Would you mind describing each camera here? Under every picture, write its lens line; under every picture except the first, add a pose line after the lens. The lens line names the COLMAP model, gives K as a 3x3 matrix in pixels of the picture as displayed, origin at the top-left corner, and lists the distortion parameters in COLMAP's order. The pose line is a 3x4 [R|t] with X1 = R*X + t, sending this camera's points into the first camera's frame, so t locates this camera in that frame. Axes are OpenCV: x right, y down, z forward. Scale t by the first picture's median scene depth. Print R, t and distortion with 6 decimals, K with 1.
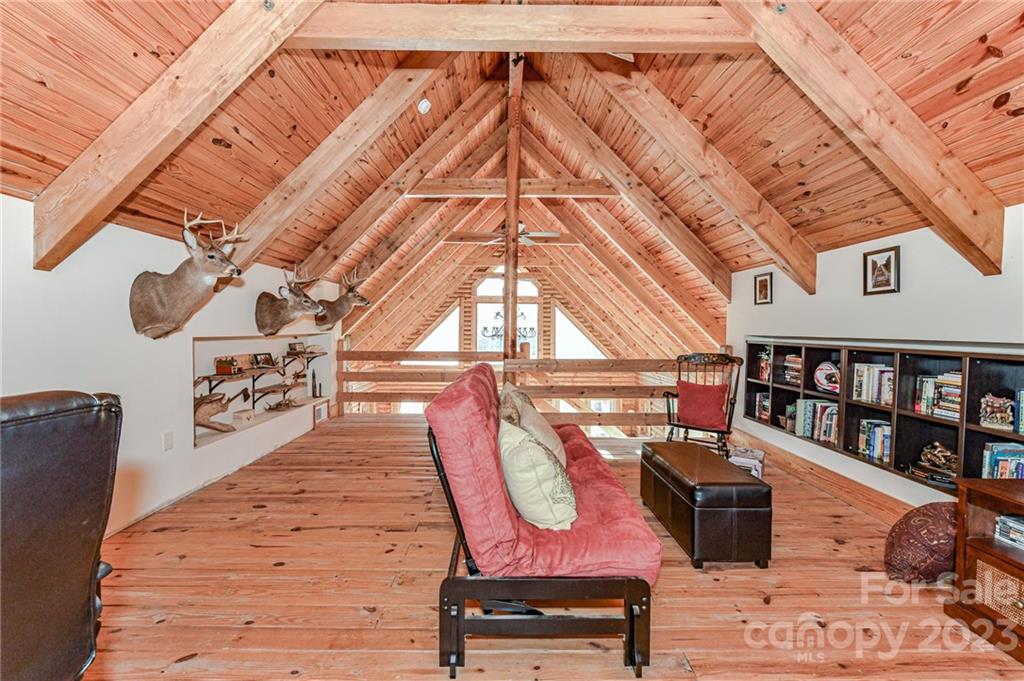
lens RADIAL K [[405.3, 0, 506.4], [0, 405.3, 340.0], [0, 0, 1]] dist [0.005455, -0.002267]
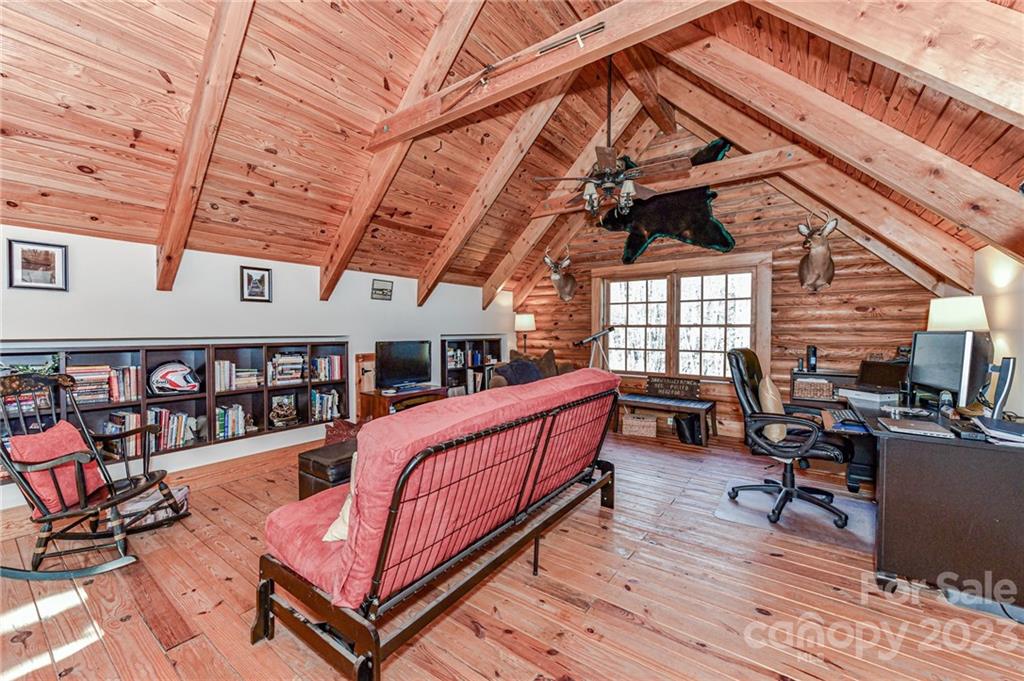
lens RADIAL K [[405.3, 0, 510.2], [0, 405.3, 337.1], [0, 0, 1]] dist [0.005455, -0.002267]
pose [[-0.803179, -0.017666, 0.595476, -0.490183], [0.009285, 0.999068, 0.042162, -0.047356], [-0.595666, 0.039393, -0.802266, 1.534298]]
